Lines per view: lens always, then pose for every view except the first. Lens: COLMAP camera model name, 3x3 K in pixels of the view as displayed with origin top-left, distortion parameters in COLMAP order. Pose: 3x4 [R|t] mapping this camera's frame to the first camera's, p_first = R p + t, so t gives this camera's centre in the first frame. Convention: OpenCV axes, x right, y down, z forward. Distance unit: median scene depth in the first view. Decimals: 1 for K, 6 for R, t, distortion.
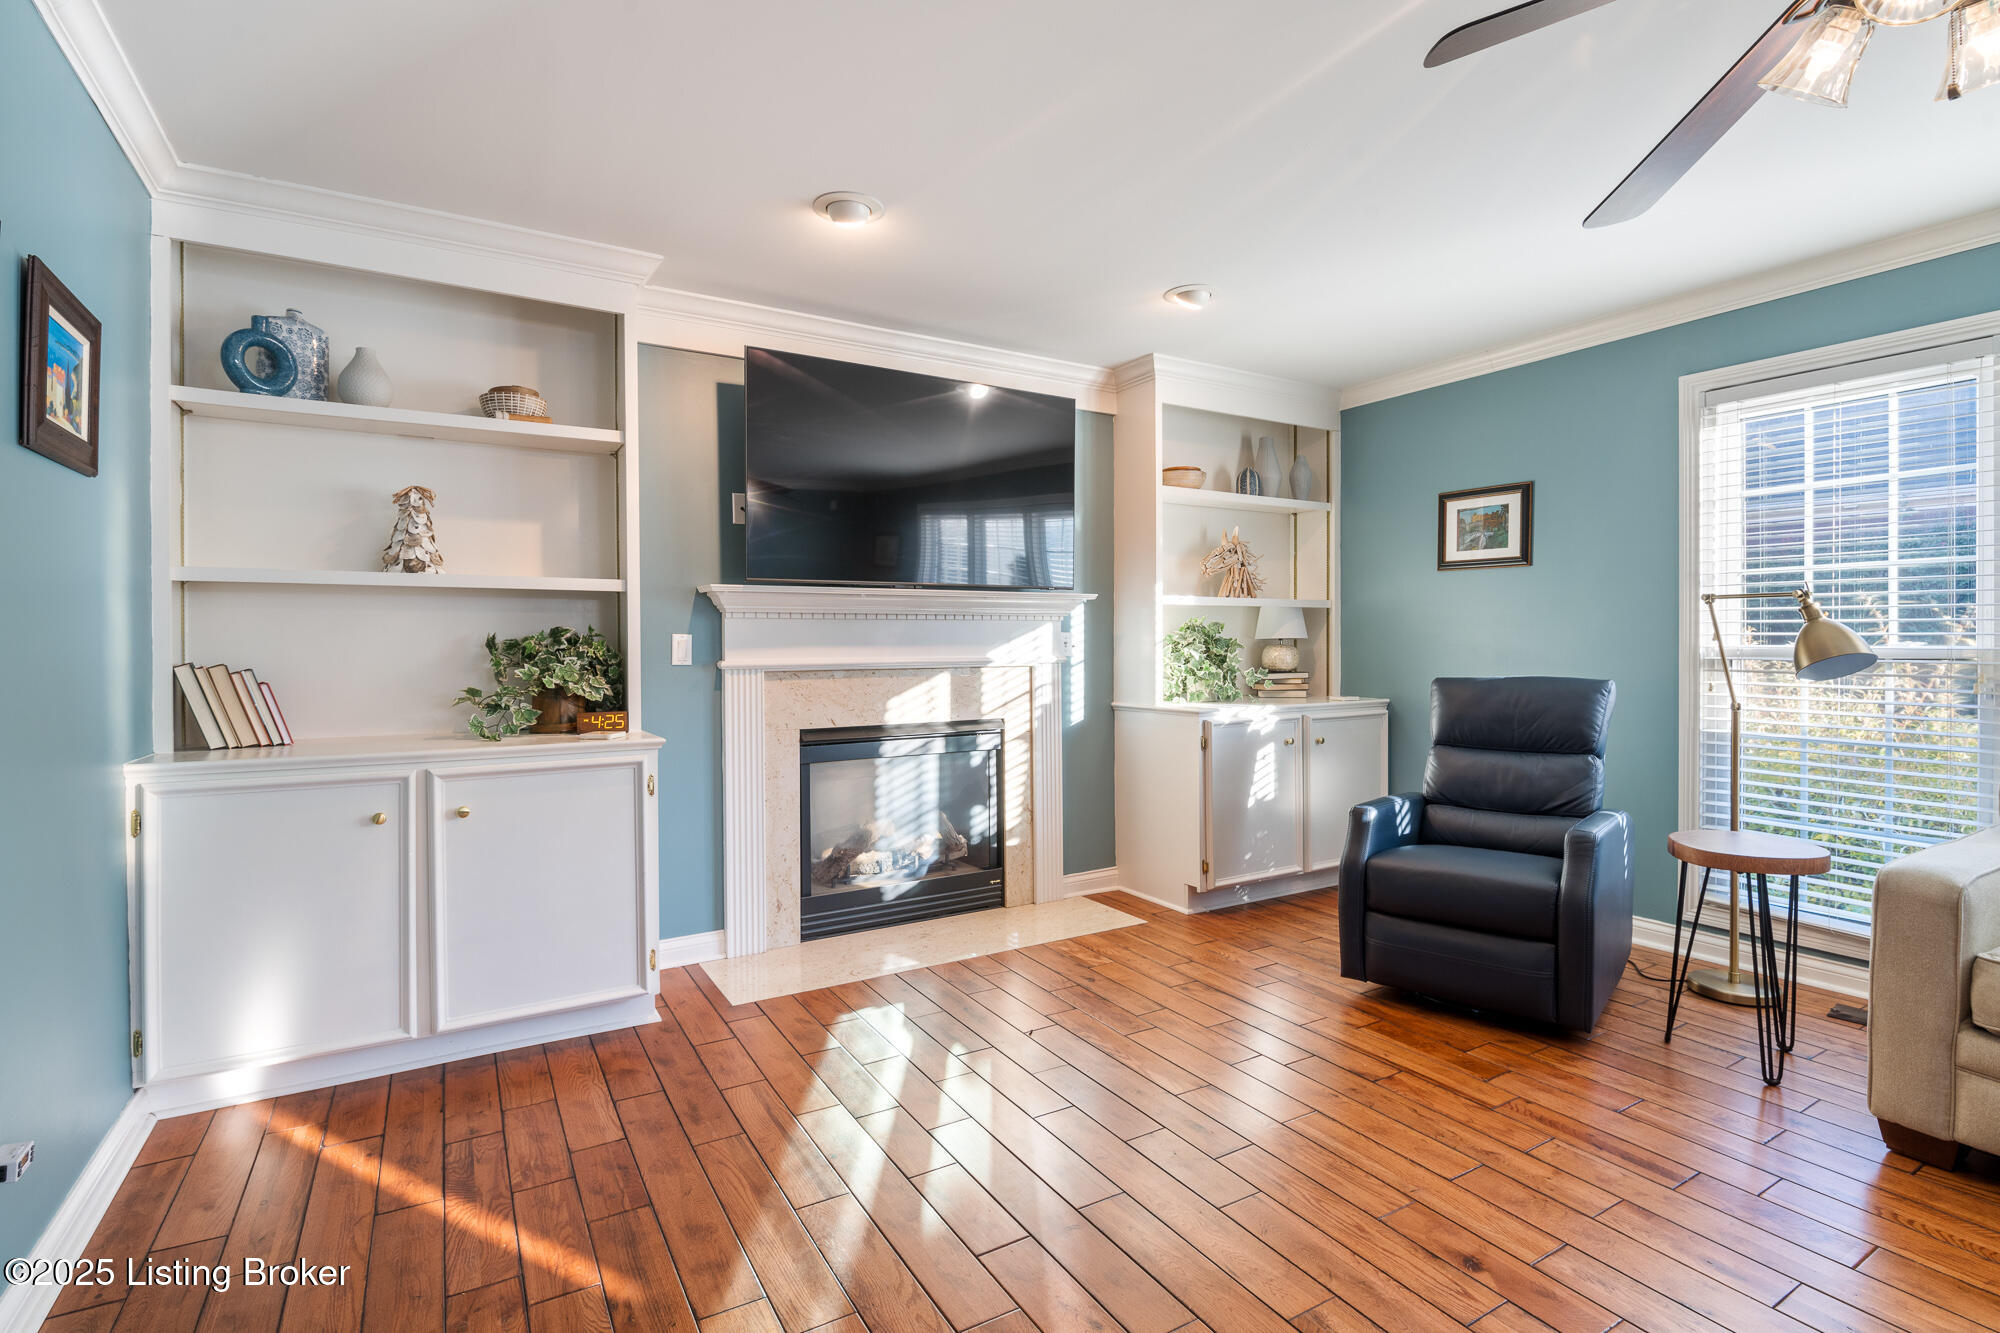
lens RADIAL K [[943.1, 0, 1003.3], [0, 943.1, 653.6], [0, 0, 1]] dist [-0.001716, -0.000602]
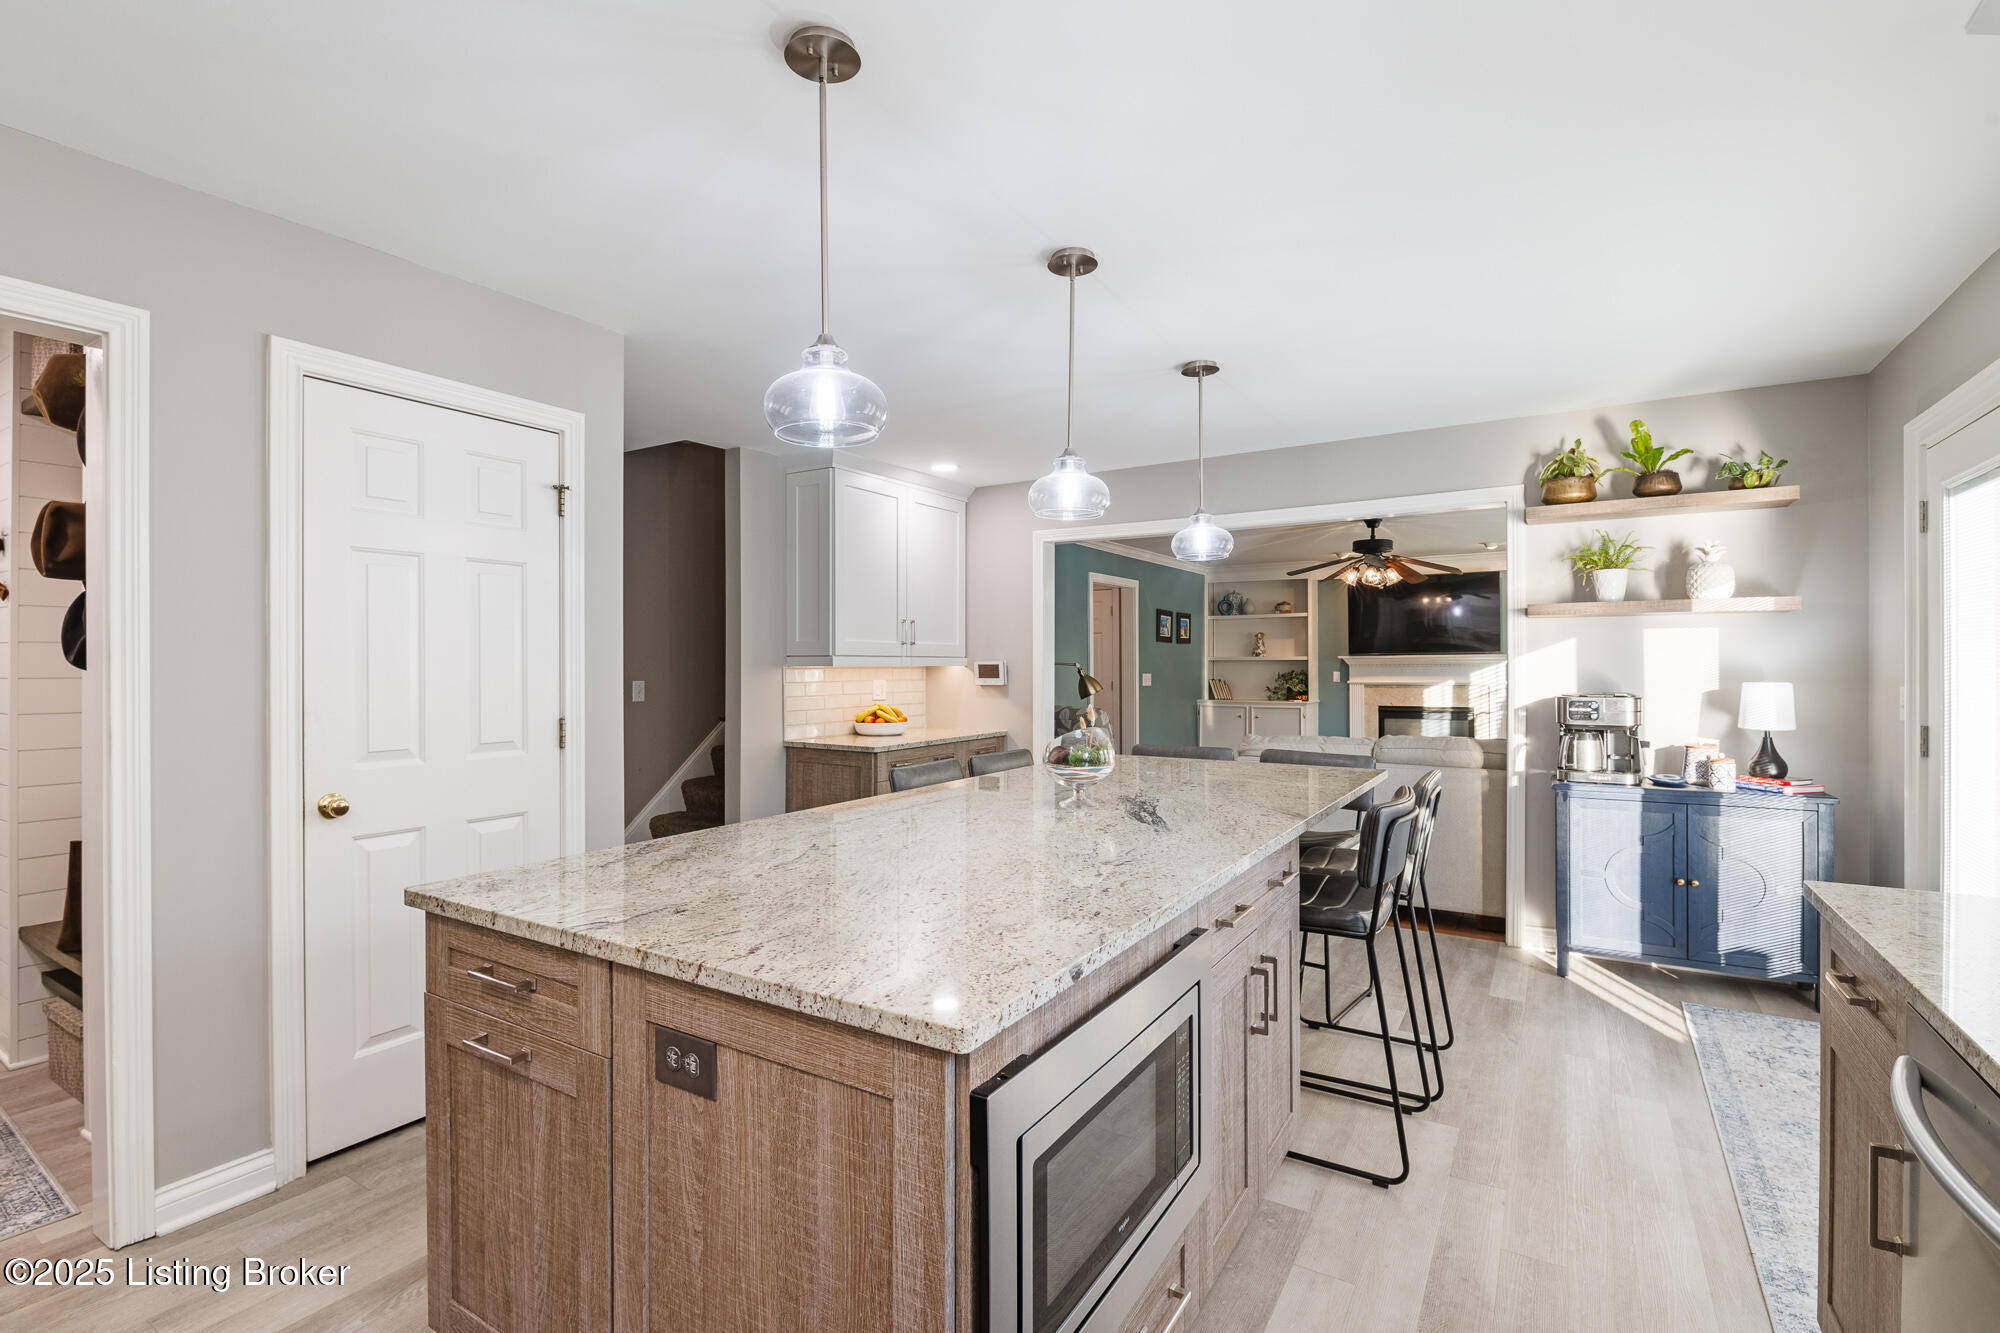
lens RADIAL K [[905.5, 0, 980.7], [0, 905.5, 673.5], [0, 0, 1]] dist [-0.000549, -0.000804]
pose [[0.440618, 0.013511, -0.897593, 1.768762], [-0.004875, 0.999908, 0.012658, -0.046194], [0.897682, -0.001201, 0.440643, -1.320212]]
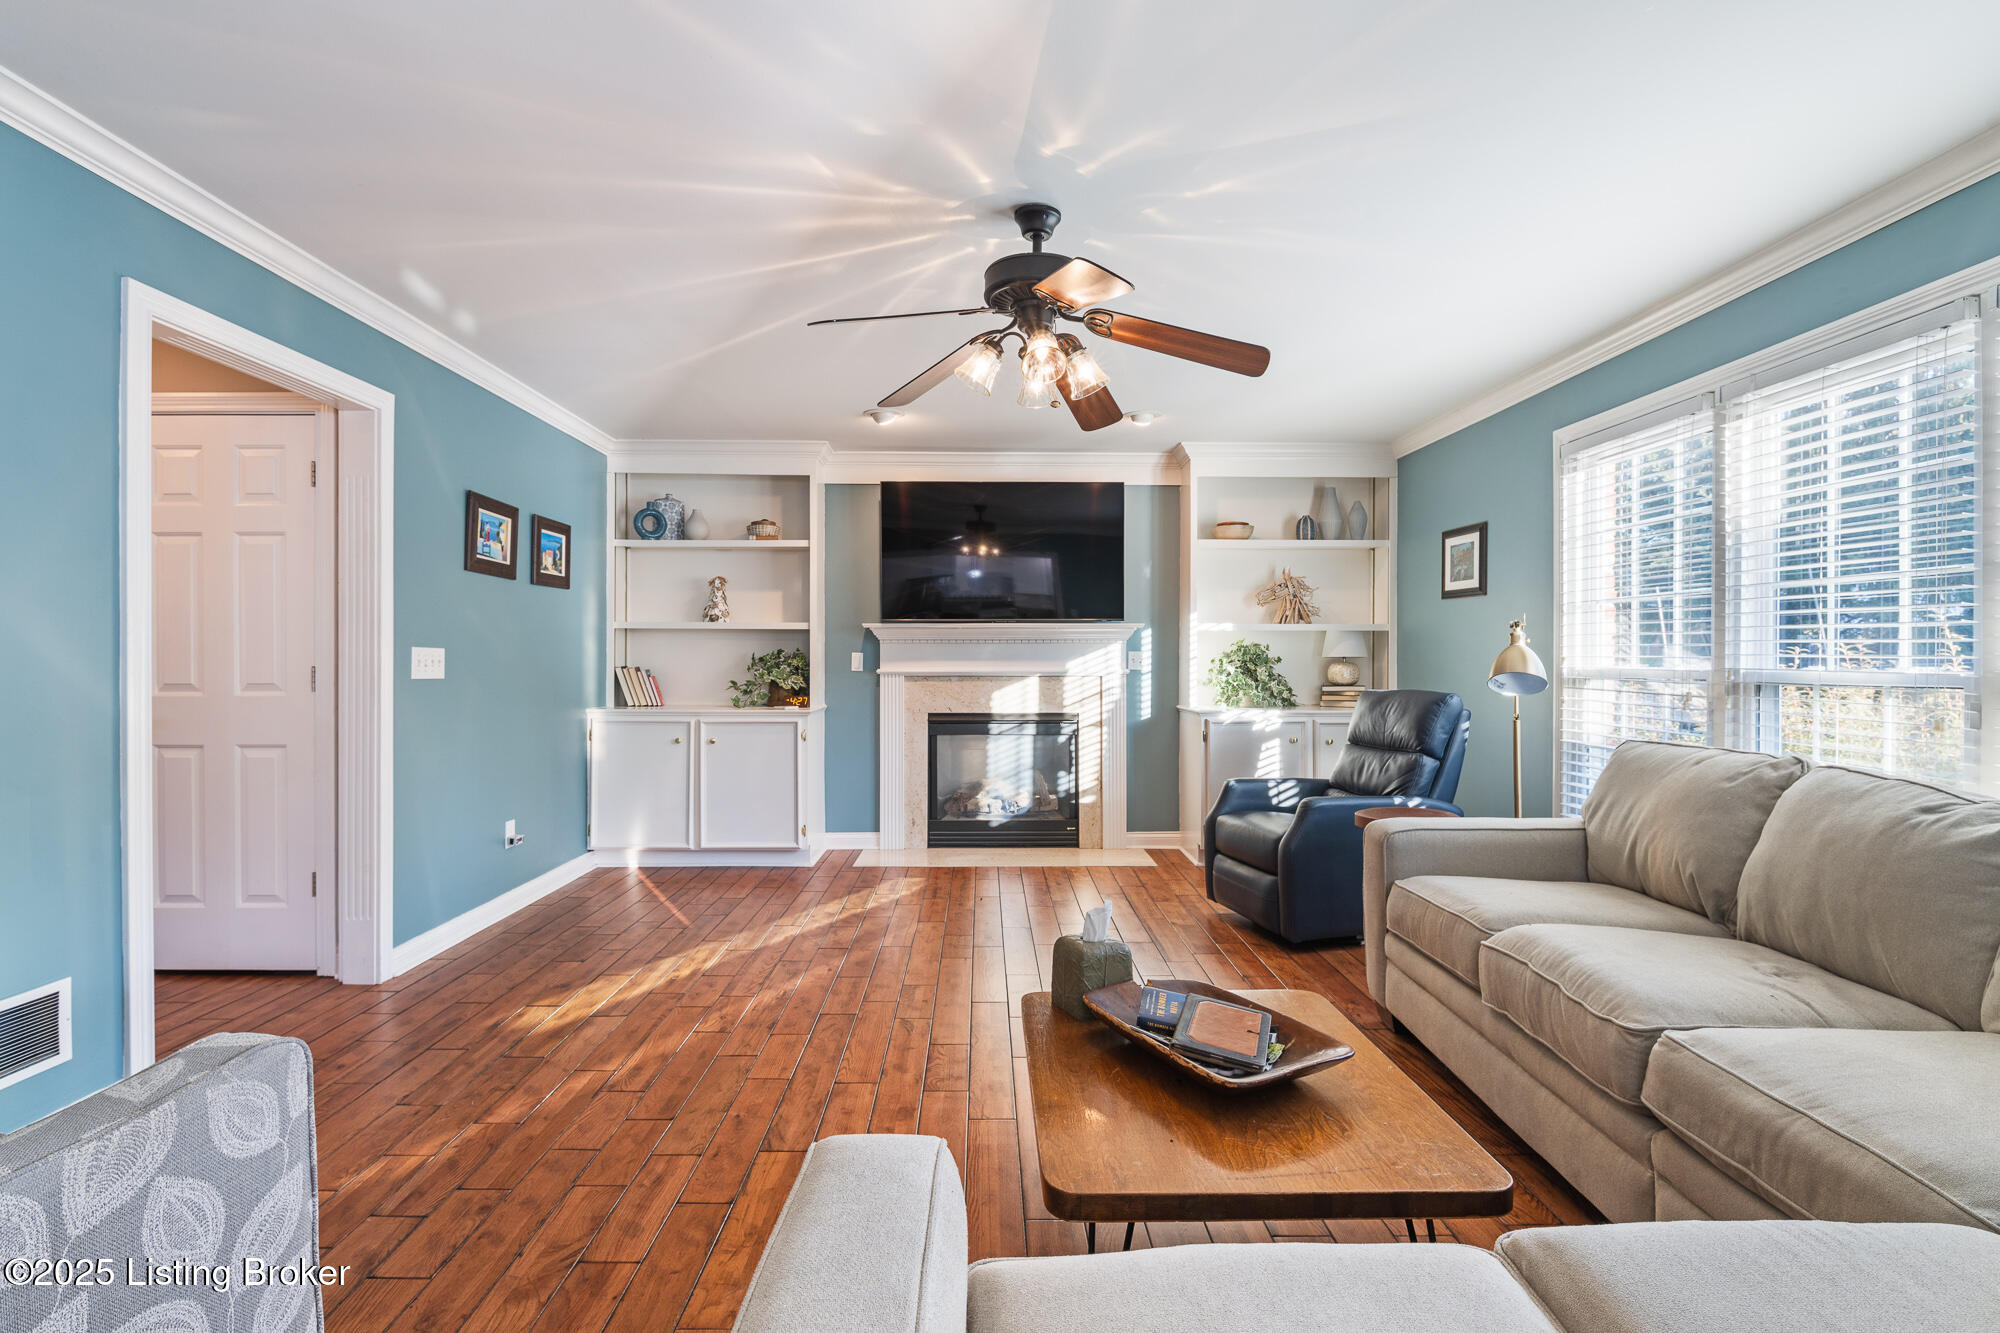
lens RADIAL K [[931.9, 0, 996.2], [0, 931.9, 660.8], [0, 0, 1]] dist [0.000076, -0.000358]
pose [[0.865332, 0.008130, -0.501132, 0.699684], [-0.011374, 0.999929, -0.003417, -0.003344], [0.501069, 0.008657, 0.865364, -0.314348]]
